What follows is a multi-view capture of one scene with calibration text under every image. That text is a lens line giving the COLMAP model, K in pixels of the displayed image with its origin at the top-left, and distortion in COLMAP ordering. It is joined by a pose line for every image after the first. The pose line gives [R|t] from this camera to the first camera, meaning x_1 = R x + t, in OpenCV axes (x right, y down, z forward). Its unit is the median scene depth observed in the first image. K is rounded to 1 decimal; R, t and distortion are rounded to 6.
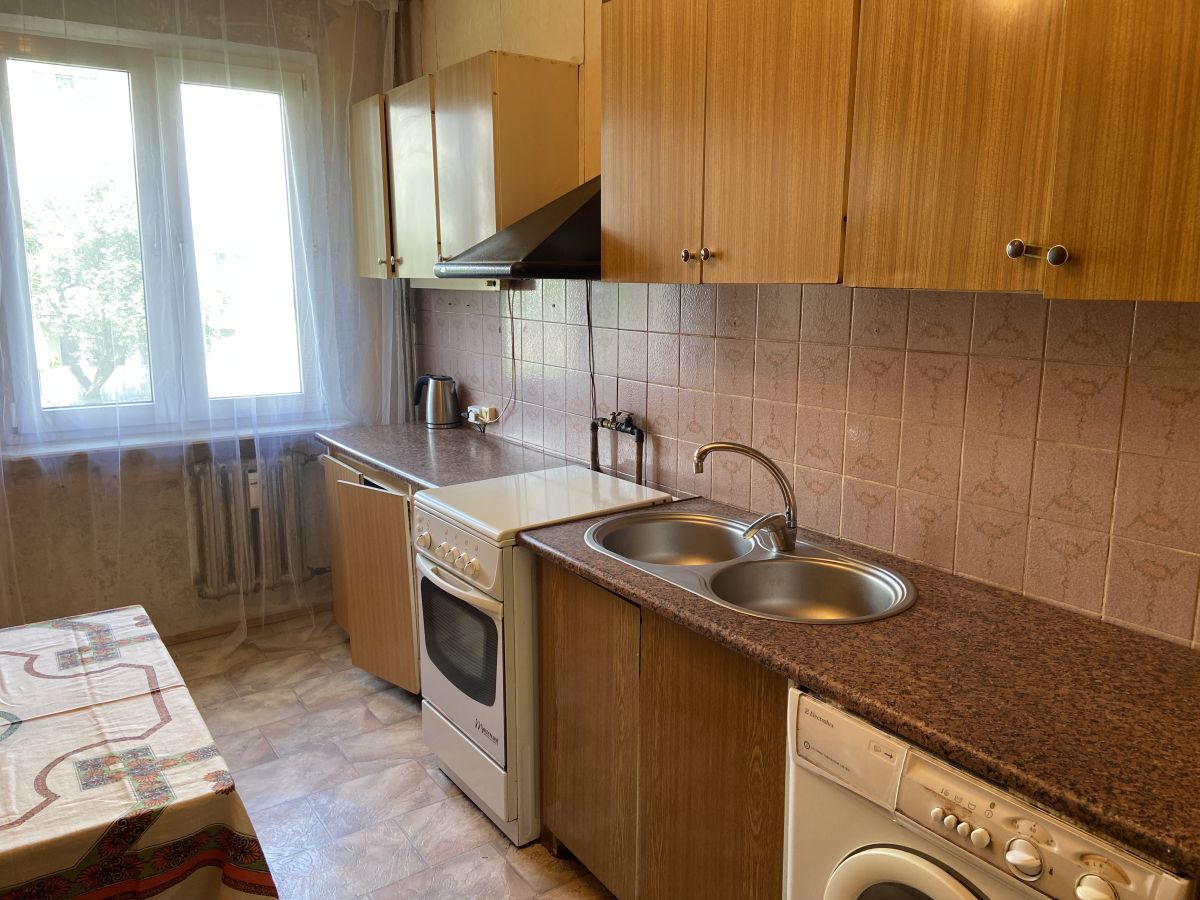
lens RADIAL K [[898.8, 0, 610.1], [0, 898.8, 450.9], [0, 0, 1]] dist [0.129352, -0.167287]
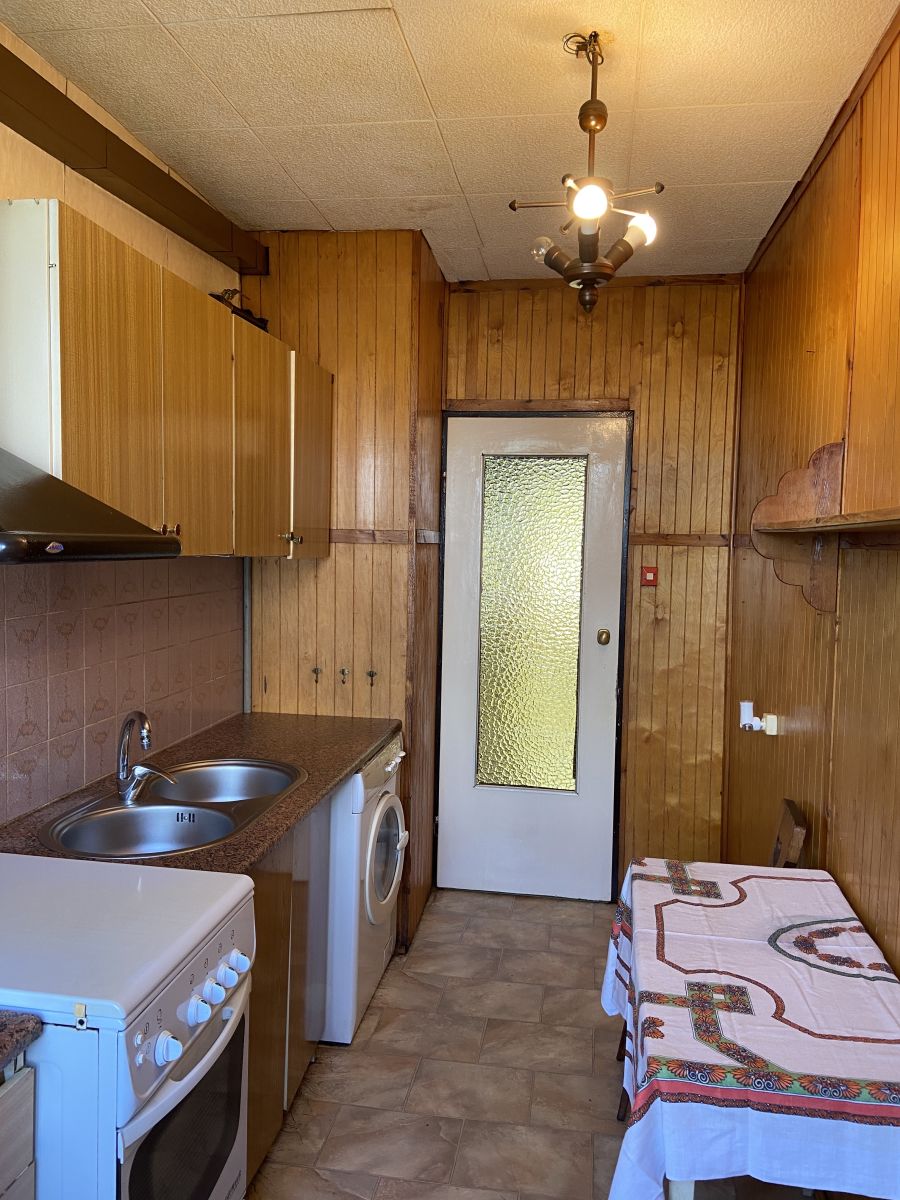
lens RADIAL K [[898.8, 0, 455.2], [0, 898.8, 599.1], [0, 0, 1]] dist [0.129352, -0.167287]
pose [[-0.718597, -0.061978, 0.692659, -0.587741], [0.114899, 0.971751, 0.206152, -0.214655], [-0.685869, 0.227726, -0.691176, 1.025059]]
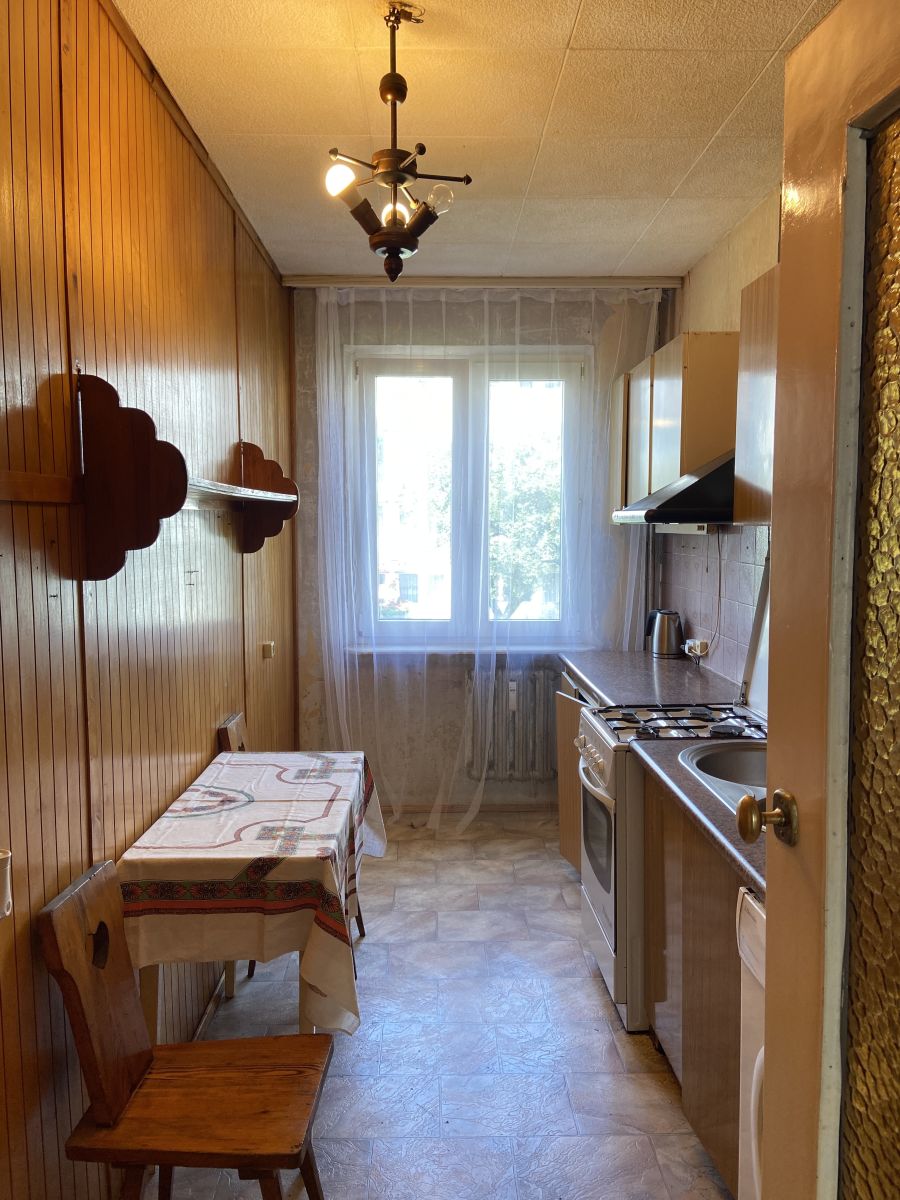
lens RADIAL K [[898.8, 0, 455.2], [0, 898.8, 599.1], [0, 0, 1]] dist [0.129352, -0.167287]
pose [[0.833556, 0.044110, -0.550671, 0.254906], [-0.103033, 0.991730, -0.076521, 0.017816], [0.542742, 0.120522, 0.831207, -0.078244]]
